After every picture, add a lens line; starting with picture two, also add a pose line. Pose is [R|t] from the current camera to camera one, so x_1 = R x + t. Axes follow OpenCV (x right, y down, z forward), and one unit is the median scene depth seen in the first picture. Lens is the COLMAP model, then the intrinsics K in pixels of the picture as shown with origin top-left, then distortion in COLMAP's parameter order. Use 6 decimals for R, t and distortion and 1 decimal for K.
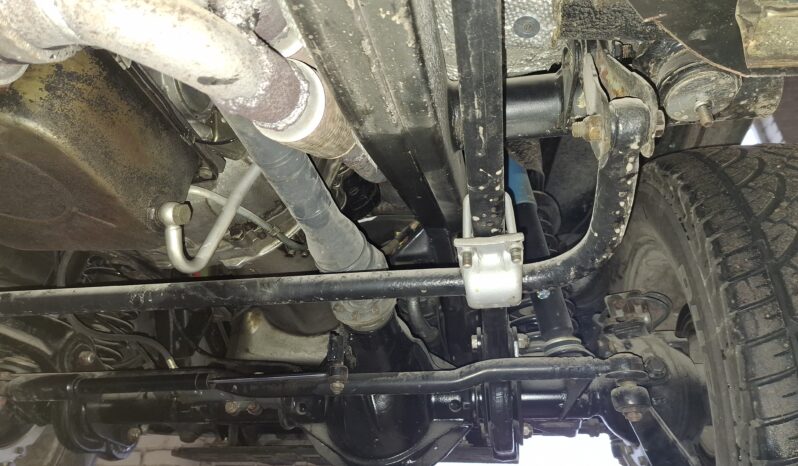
lens RADIAL K [[546.1, 0, 399.0], [0, 546.1, 233.0], [0, 0, 1]] dist [0.081957, -0.112236]
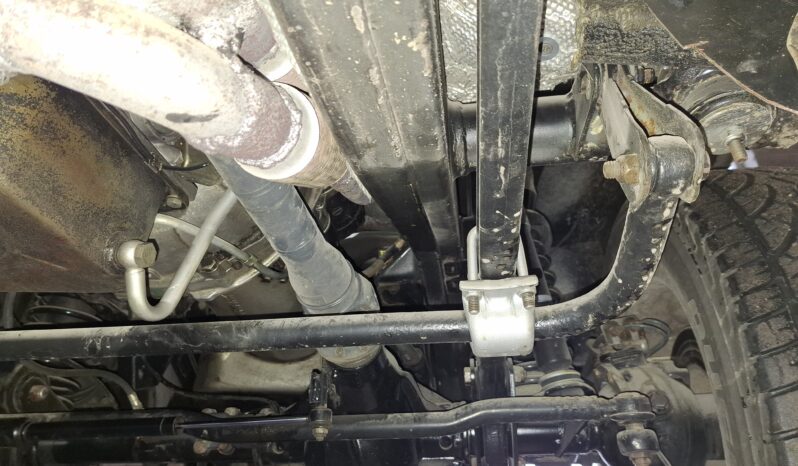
lens RADIAL K [[549.1, 0, 403.2], [0, 549.1, 228.9], [0, 0, 1]] dist [0.068406, -0.089829]
pose [[0.998360, 0.004076, 0.057102, -0.039553], [-0.003548, 0.999950, -0.009340, -0.062797], [-0.057137, 0.009122, 0.998325, 0.105832]]
